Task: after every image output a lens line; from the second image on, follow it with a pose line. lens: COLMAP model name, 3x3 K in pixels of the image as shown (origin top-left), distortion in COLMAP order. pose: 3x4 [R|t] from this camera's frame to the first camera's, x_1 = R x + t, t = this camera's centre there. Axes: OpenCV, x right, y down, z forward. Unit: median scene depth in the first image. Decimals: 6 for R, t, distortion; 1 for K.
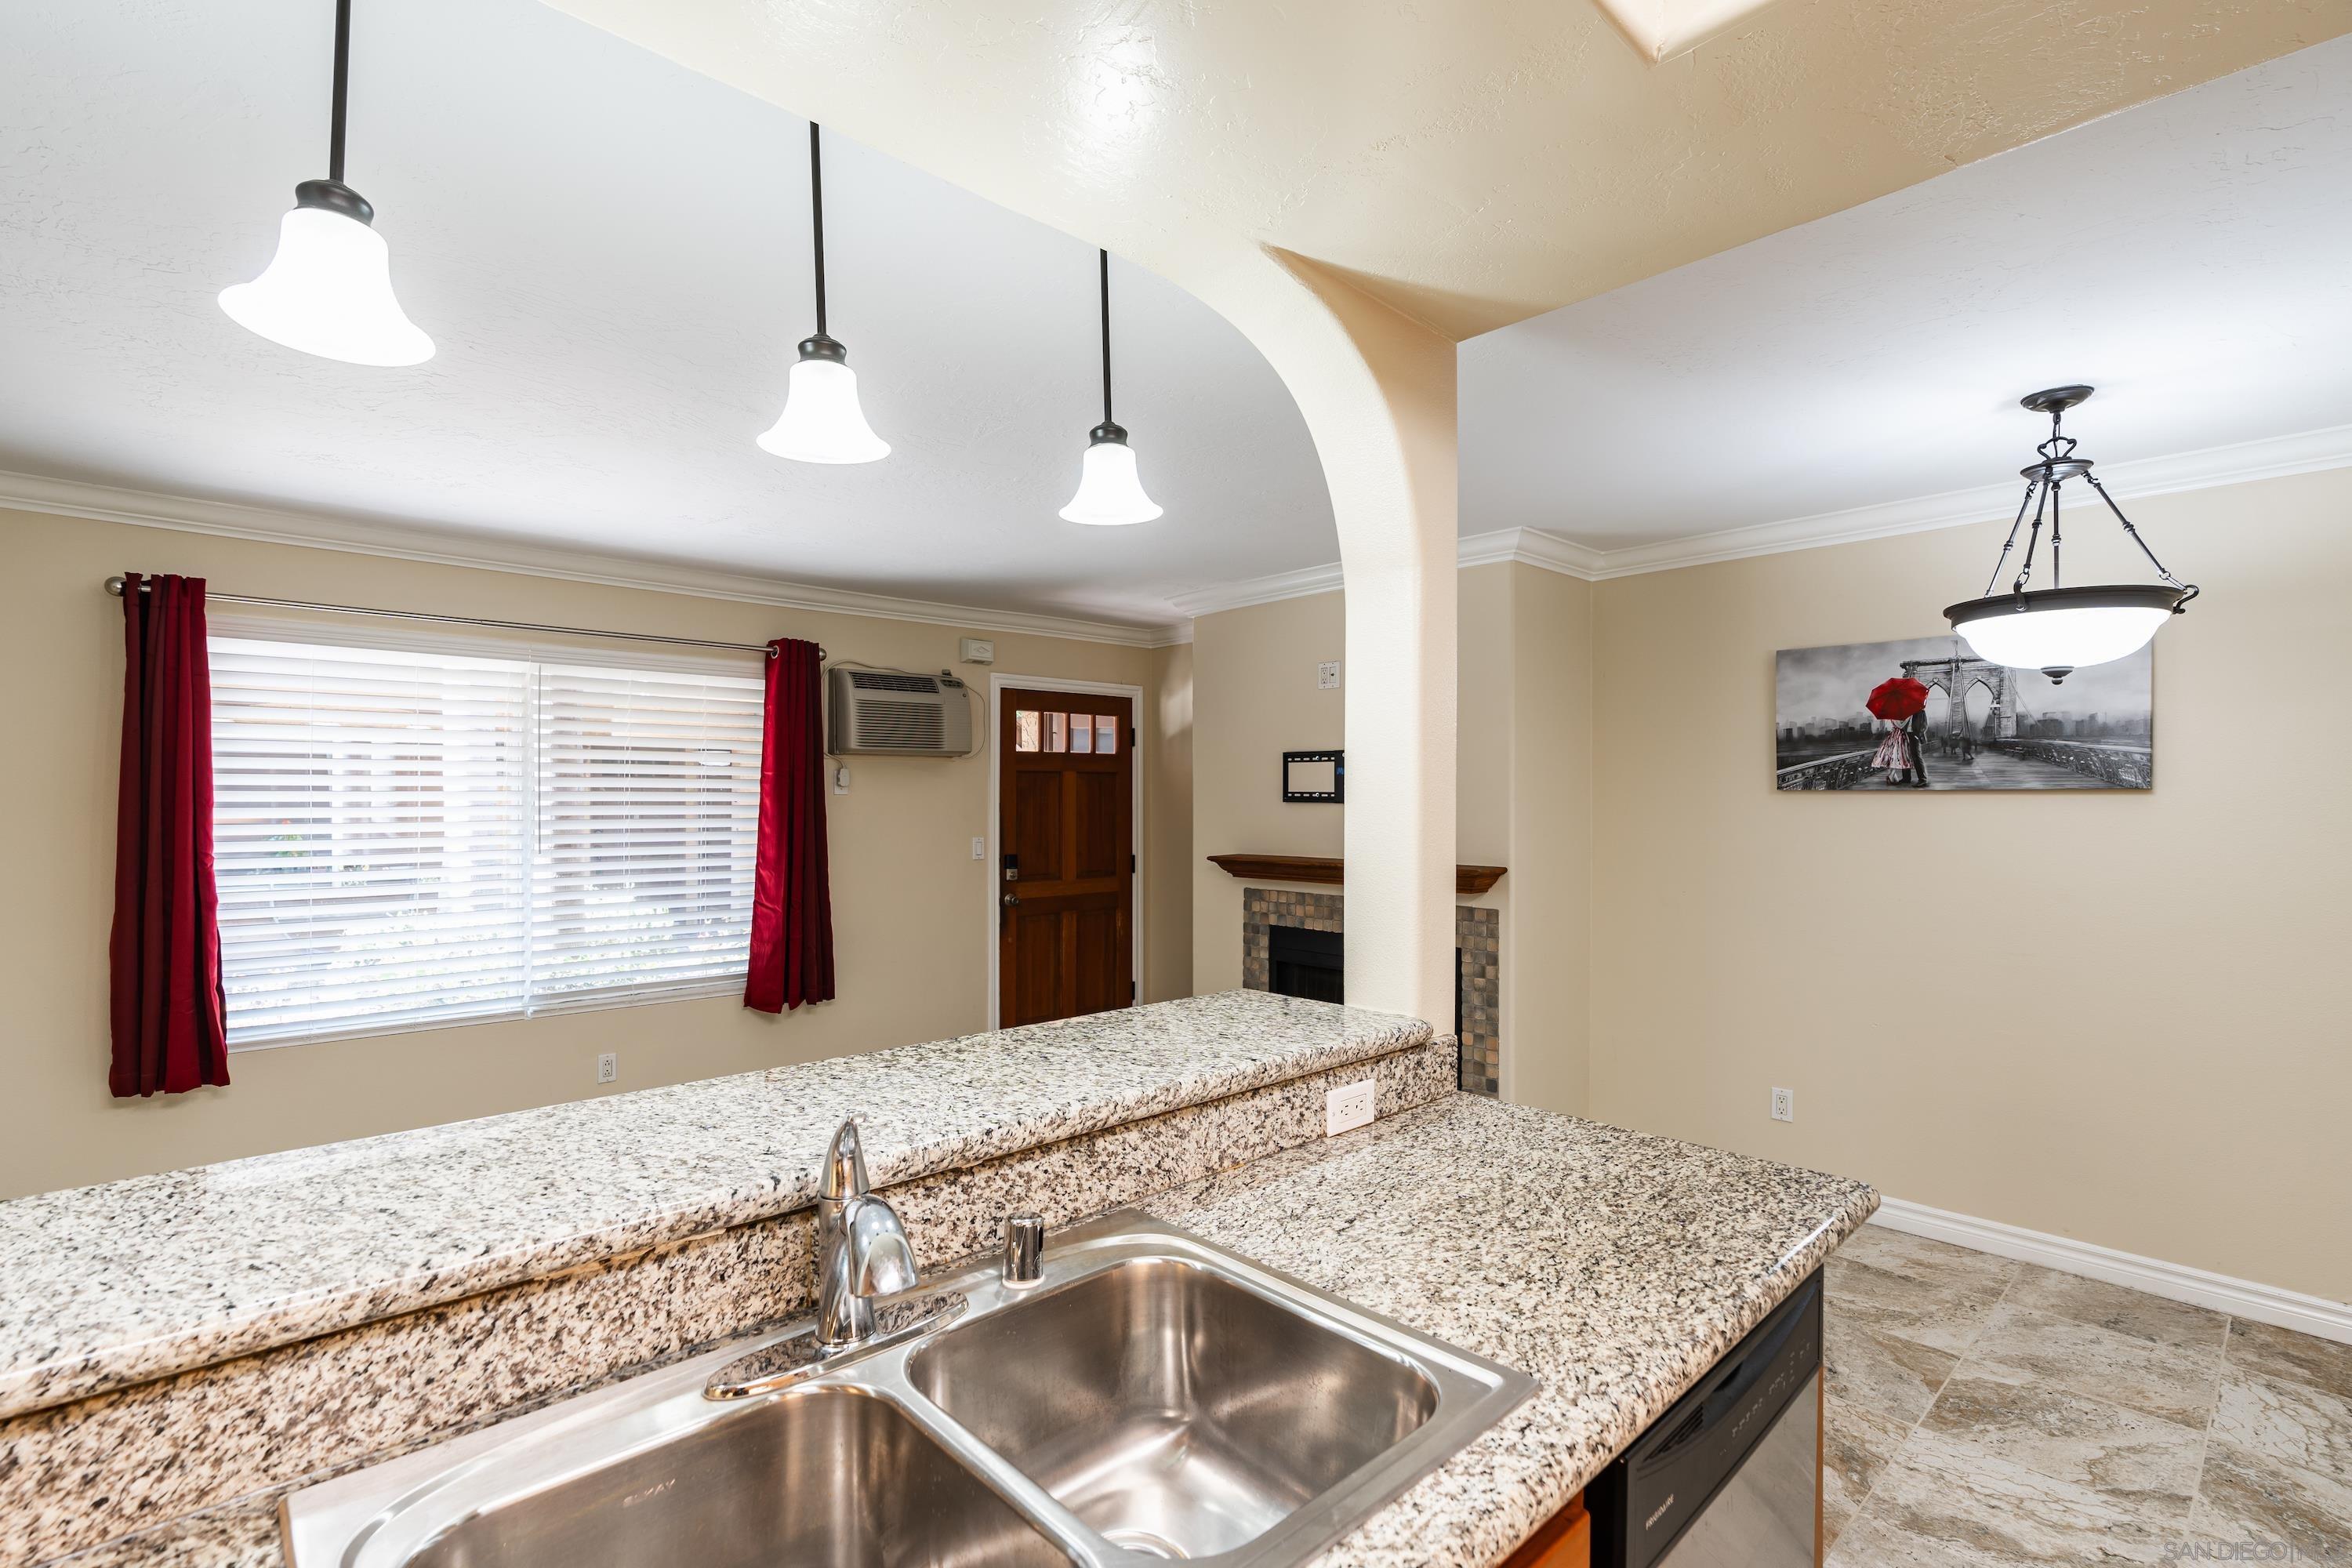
lens RADIAL K [[1079.6, 0, 1182.7], [0, 1079.6, 792.9], [0, 0, 1]] dist [-0.003615, 0.001579]
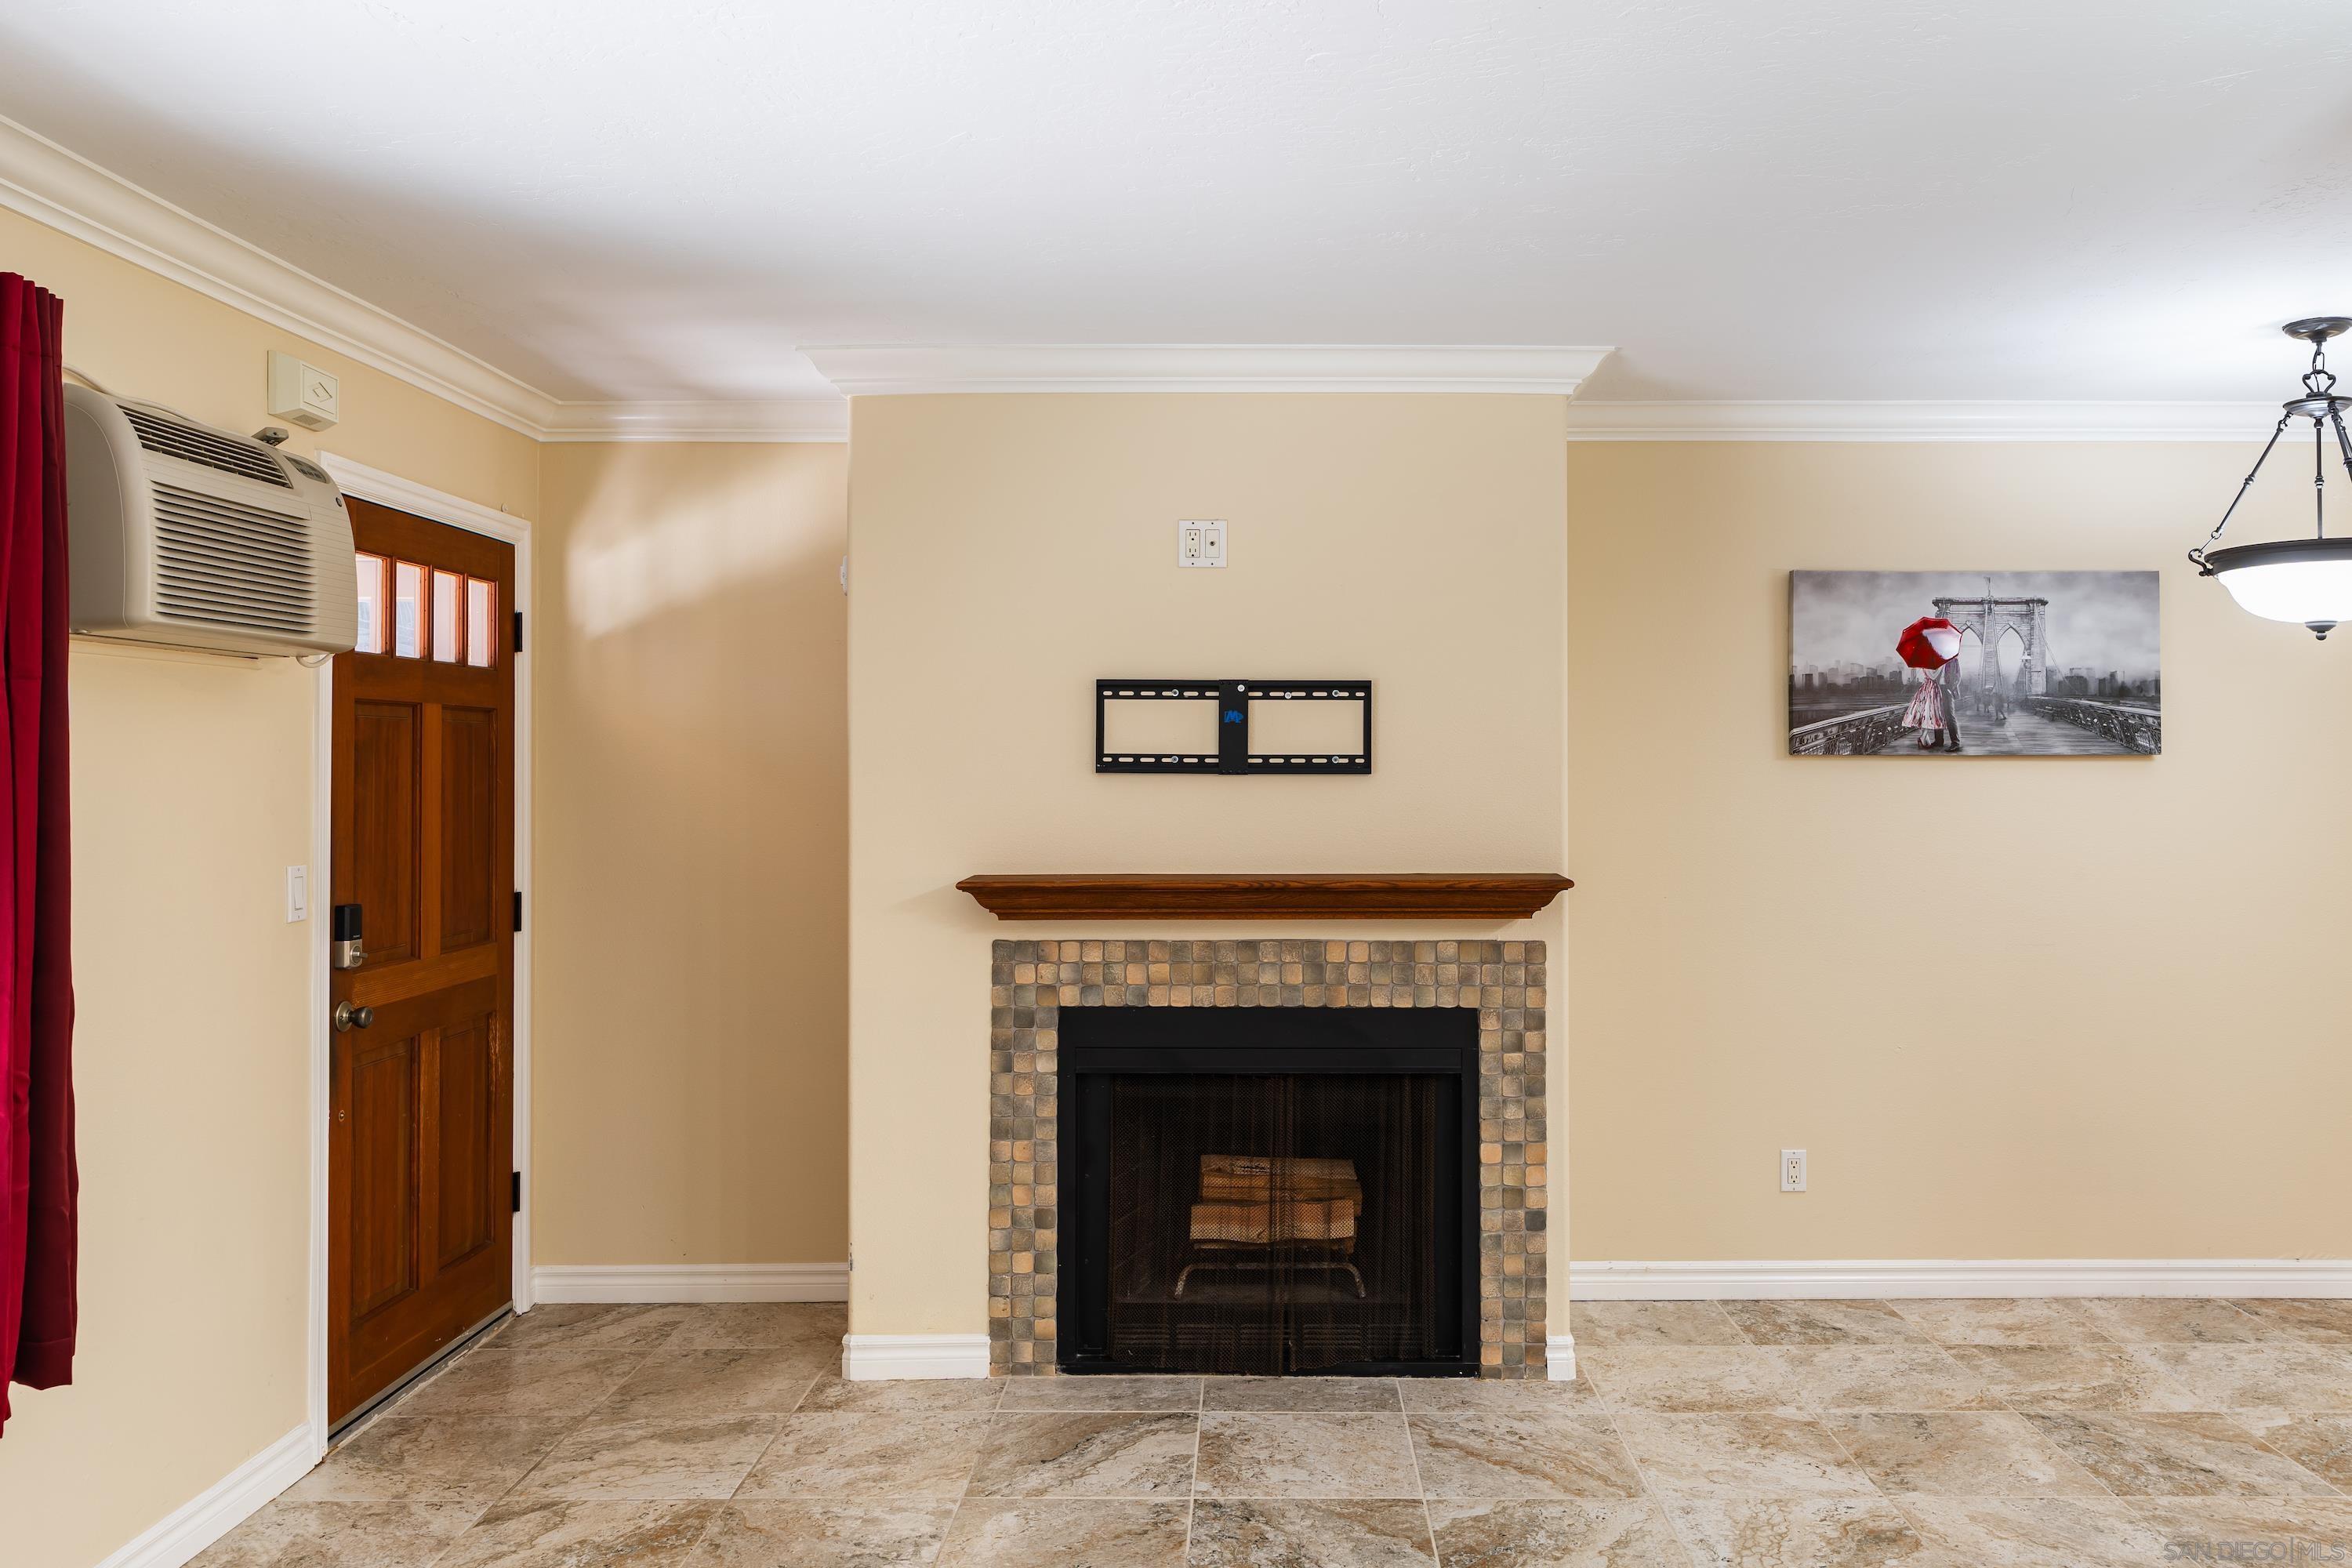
lens RADIAL K [[1739.0, 0, 1270.8], [0, 1739.0, 750.3], [0, 0, 1]] dist [-0.002602, 0.004949]
pose [[0.679237, 0.006971, 0.733886, -0.617684], [-0.002840, 0.999972, -0.006871, 0.003934], [-0.733913, 0.002583, 0.679238, 0.460240]]
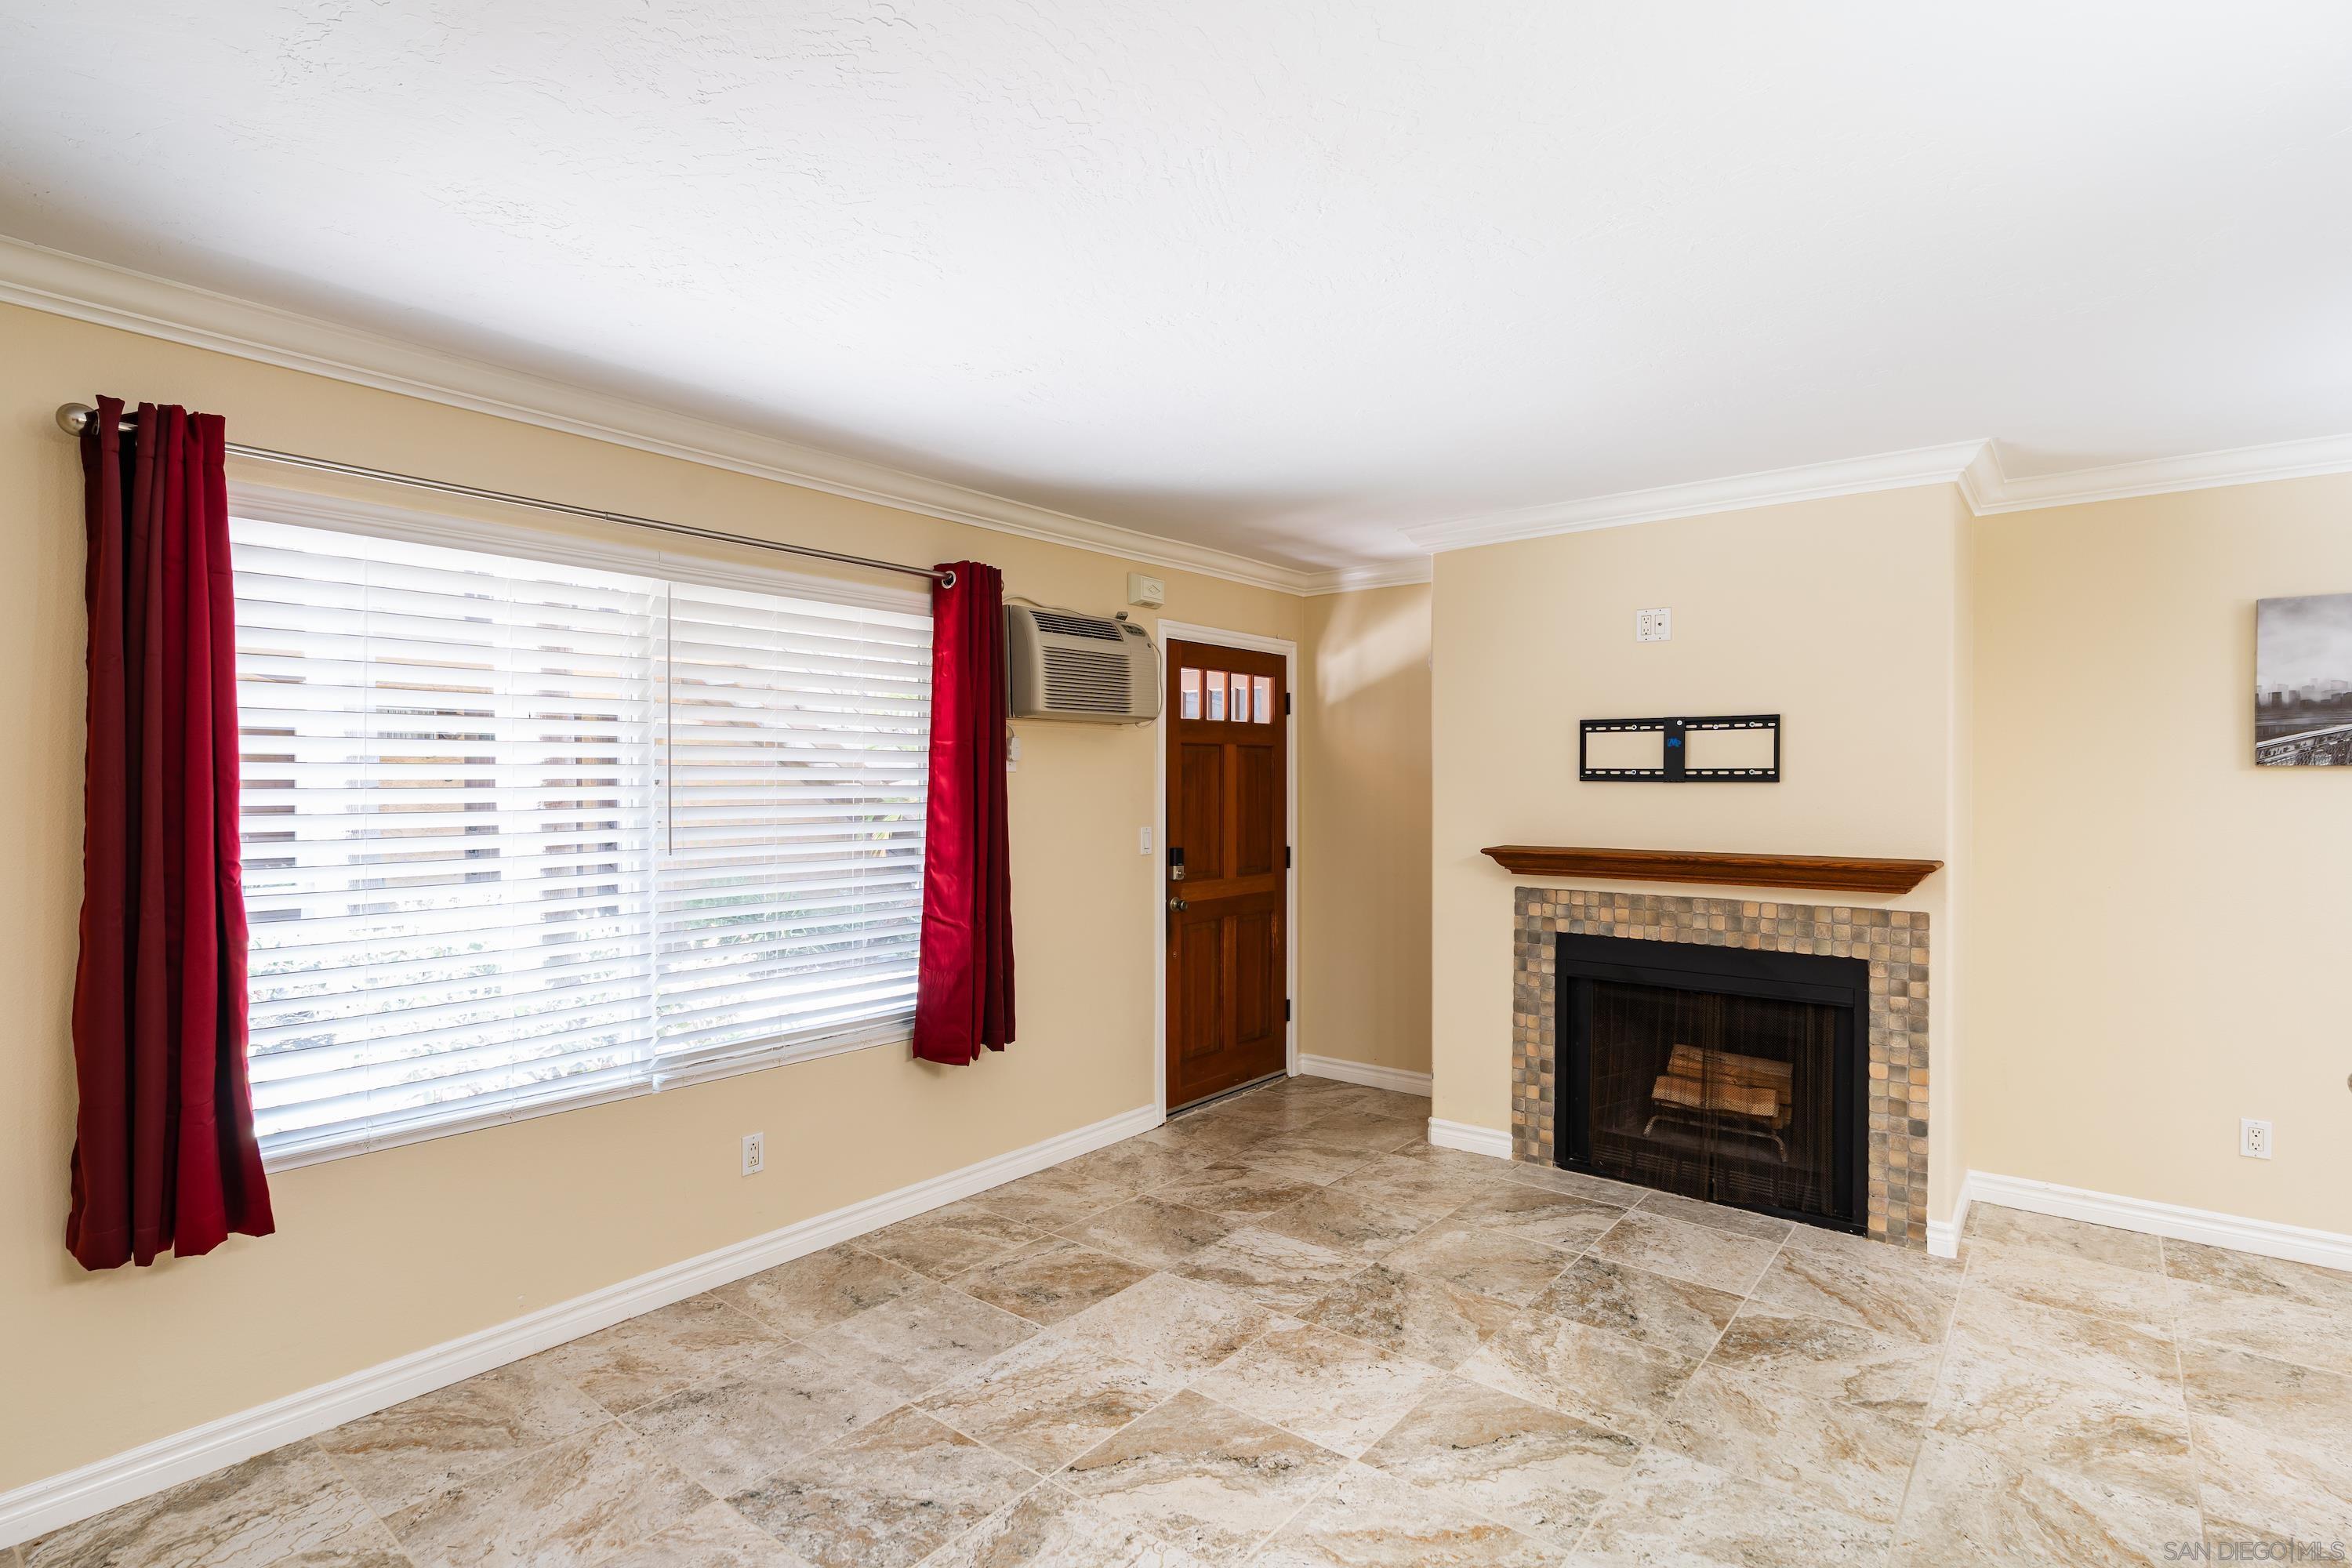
lens RADIAL K [[1140.7, 0, 1184.0], [0, 1140.7, 789.5], [0, 0, 1]] dist [-0.002972, 0.002512]
pose [[0.989870, -0.001457, 0.141971, -0.418568], [-0.000361, 0.999918, 0.012778, 0.005057], [-0.141978, -0.012700, 0.989788, 0.250896]]
